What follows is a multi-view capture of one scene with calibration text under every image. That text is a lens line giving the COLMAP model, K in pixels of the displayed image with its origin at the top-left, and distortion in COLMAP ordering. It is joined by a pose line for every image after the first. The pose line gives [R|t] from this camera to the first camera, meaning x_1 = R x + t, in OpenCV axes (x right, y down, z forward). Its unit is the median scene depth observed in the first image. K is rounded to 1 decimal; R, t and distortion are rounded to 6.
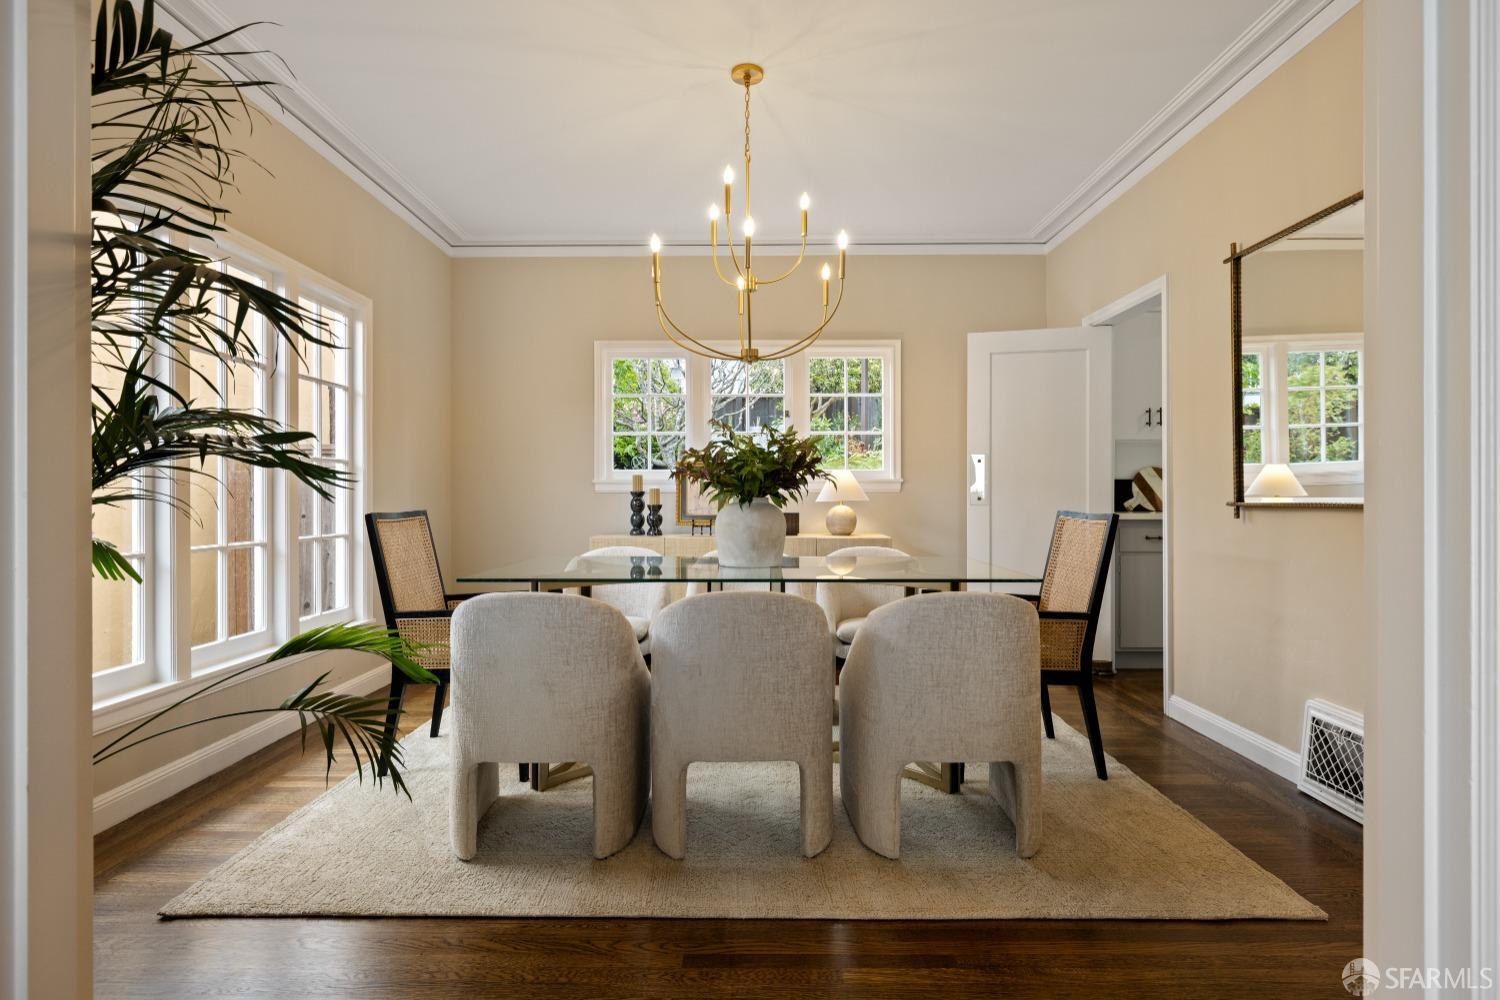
lens RADIAL K [[774.3, 0, 750.1], [0, 774.3, 494.6], [0, 0, 1]] dist [0.001067, -0.000230]
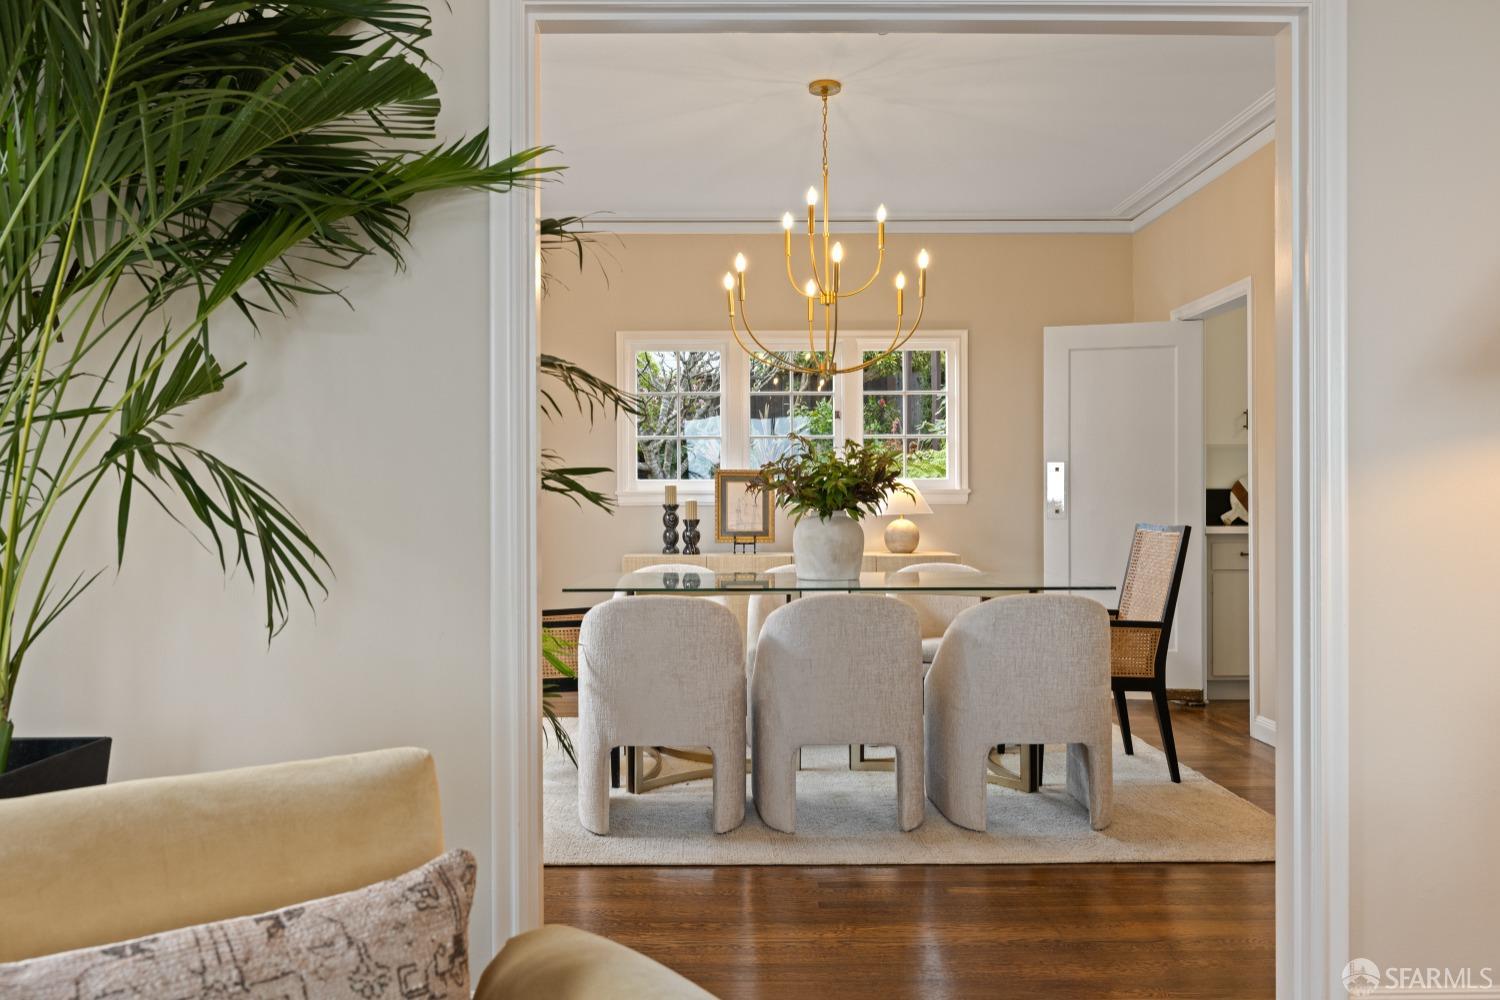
lens RADIAL K [[1131.6, 0, 744.5], [0, 1131.6, 510.4], [0, 0, 1]] dist [0.001728, 0.002777]
pose [[0.999859, -0.003468, 0.016450, -0.136337], [0.003410, 0.999988, 0.003538, -0.002401], [-0.016462, -0.003482, 0.999858, -0.473151]]
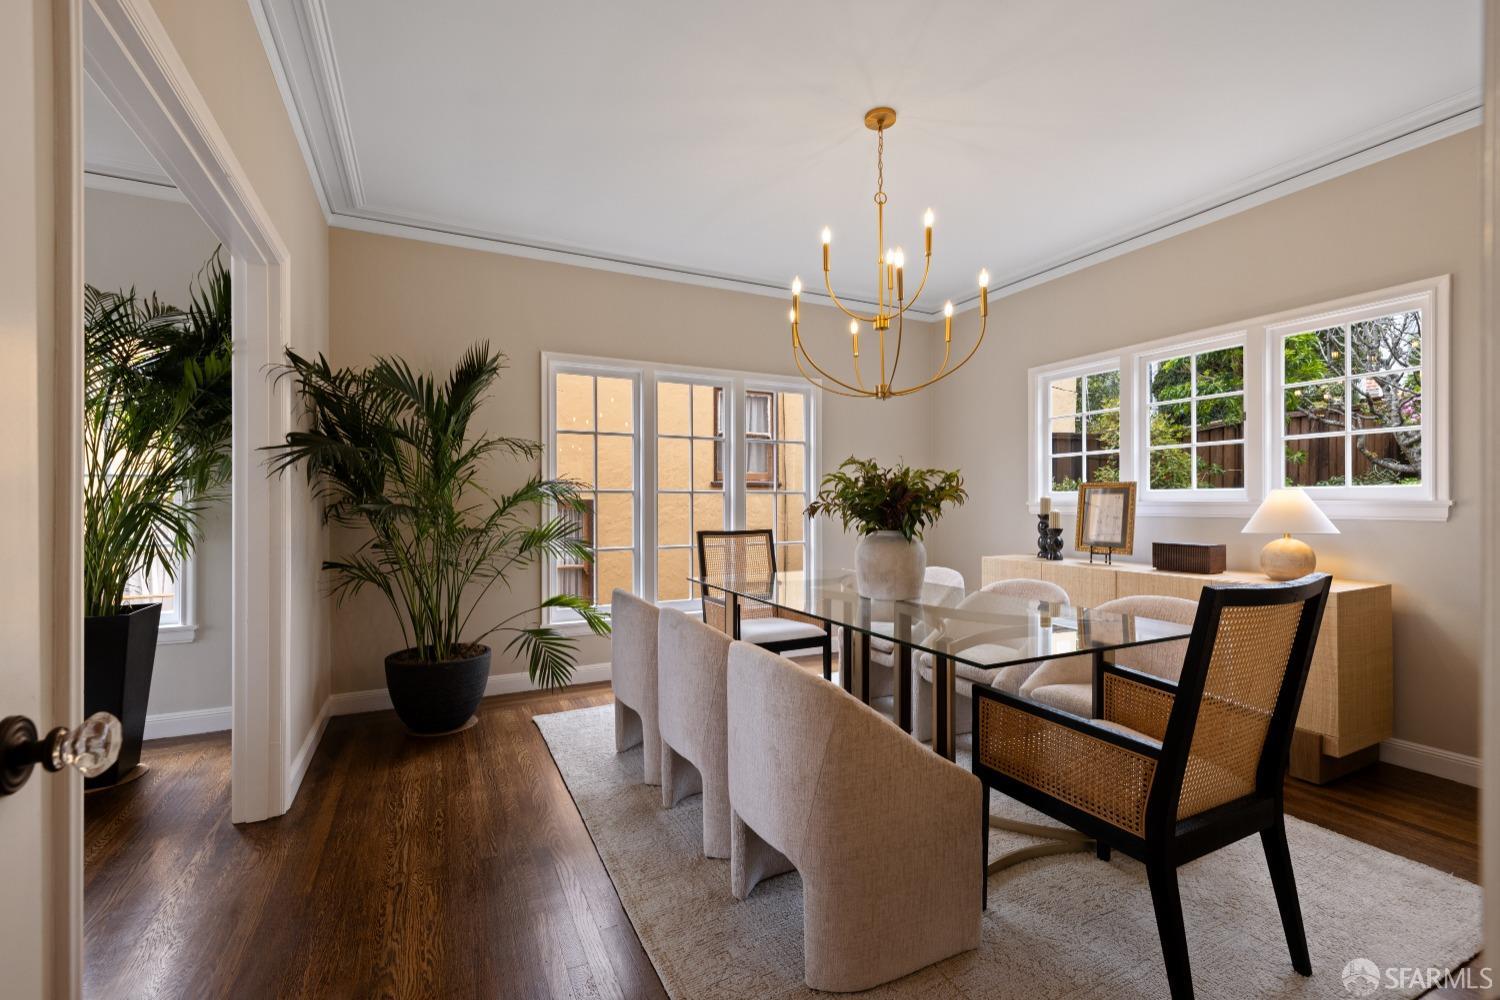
lens RADIAL K [[642.2, 0, 747.9], [0, 642.2, 506.4], [0, 0, 1]] dist [0.000468, 0.000640]
pose [[0.447881, 0.006874, -0.894067, 0.695373], [0.001083, 0.999966, 0.008231, -0.035158], [0.894092, -0.004655, 0.447859, 0.475414]]
